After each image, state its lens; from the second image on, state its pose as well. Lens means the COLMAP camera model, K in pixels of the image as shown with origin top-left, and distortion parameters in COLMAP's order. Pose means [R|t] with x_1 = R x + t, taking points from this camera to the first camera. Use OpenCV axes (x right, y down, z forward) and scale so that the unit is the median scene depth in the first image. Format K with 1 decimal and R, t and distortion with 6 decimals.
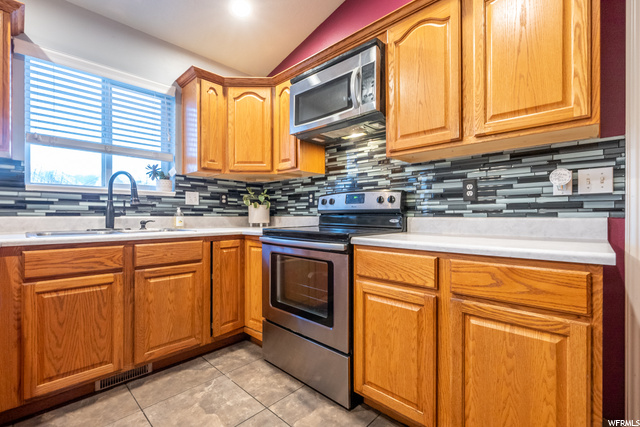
lens RADIAL K [[289.6, 0, 322.1], [0, 289.6, 215.5], [0, 0, 1]] dist [0.002032, 0.000051]
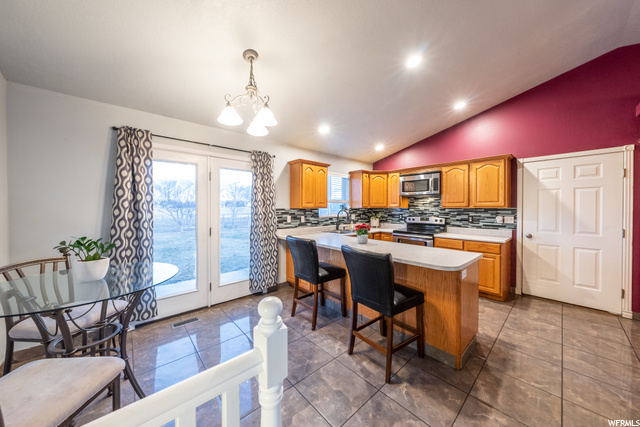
lens RADIAL K [[221.3, 0, 320.5], [0, 221.3, 209.4], [0, 0, 1]] dist [-0.000414, 0.000140]
pose [[0.996843, -0.000780, -0.079388, -0.734092], [0.001307, 0.999977, 0.006584, -0.172743], [0.079381, -0.006667, 0.996822, -1.209260]]
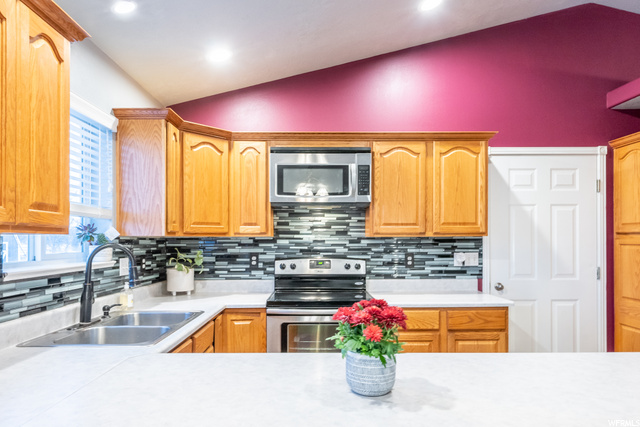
lens RADIAL K [[403.6, 0, 320.7], [0, 403.6, 241.7], [0, 0, 1]] dist [0.007991, 0.001199]
pose [[0.714644, -0.003467, 0.699480, -1.027031], [0.004035, 0.999992, 0.000834, -0.154719], [-0.699477, 0.002227, 0.714652, -0.119786]]
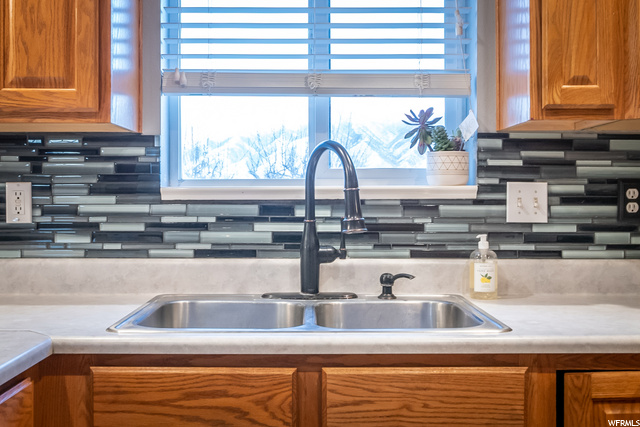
lens RADIAL K [[741.0, 0, 306.8], [0, 741.0, 198.8], [0, 0, 1]] dist [-0.009191, 0.000489]
pose [[0.692759, -0.002302, -0.721165, -0.035084], [-0.000981, 0.999991, -0.004134, -0.075435], [0.721168, 0.003571, 0.692751, 0.328277]]
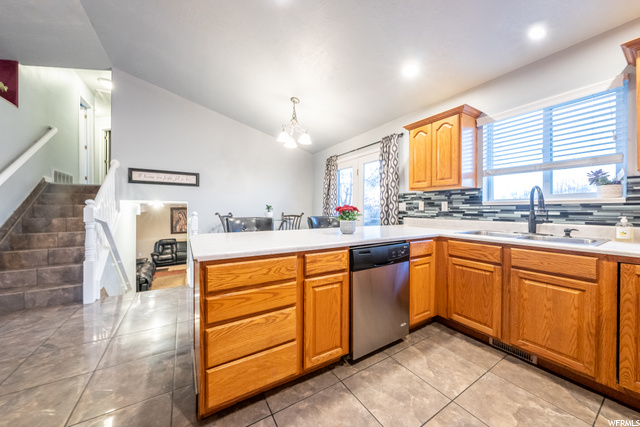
lens RADIAL K [[221.3, 0, 320.5], [0, 221.3, 209.4], [0, 0, 1]] dist [-0.000414, 0.000140]
pose [[-0.253221, -0.003027, -0.967404, 0.411523], [-0.006250, 0.999979, -0.001493, -0.048978], [0.967388, 0.005669, -0.253235, 0.369371]]
